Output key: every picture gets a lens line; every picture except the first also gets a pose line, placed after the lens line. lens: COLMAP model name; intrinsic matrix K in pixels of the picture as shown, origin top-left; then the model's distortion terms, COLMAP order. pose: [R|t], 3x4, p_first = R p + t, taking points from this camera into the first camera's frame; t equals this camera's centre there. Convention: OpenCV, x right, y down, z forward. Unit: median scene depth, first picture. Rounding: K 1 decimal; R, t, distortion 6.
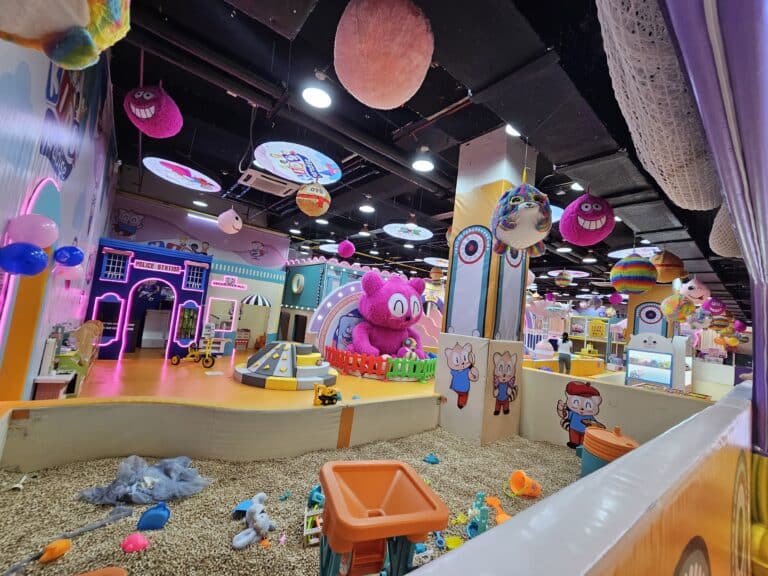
lens RADIAL K [[311.3, 0, 383.0], [0, 311.3, 288.4], [0, 0, 1]] dist [-0.001984, 0.000128]
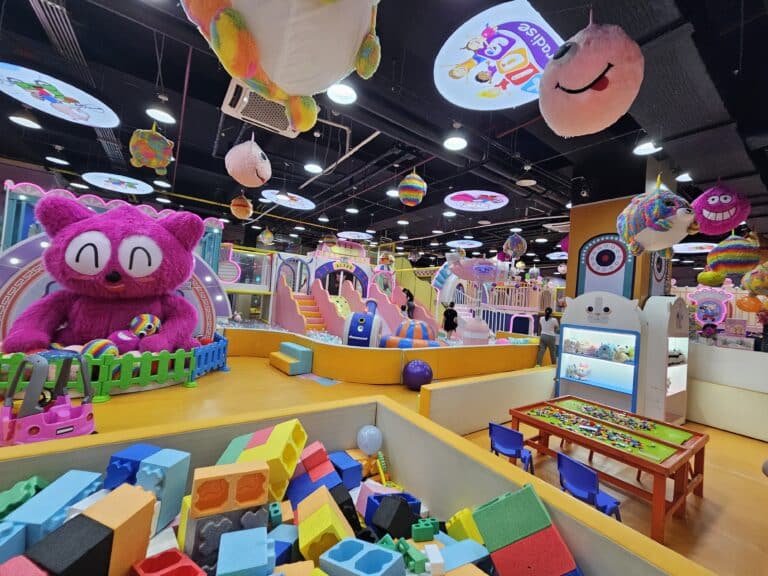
lens RADIAL K [[311.3, 0, 384.6], [0, 311.3, 287.8], [0, 0, 1]] dist [-0.001984, 0.000128]
pose [[0.996789, -0.034509, -0.072252, 0.543313], [0.037551, 0.998446, 0.041171, 0.101569], [0.070719, -0.043752, 0.996536, 0.466412]]
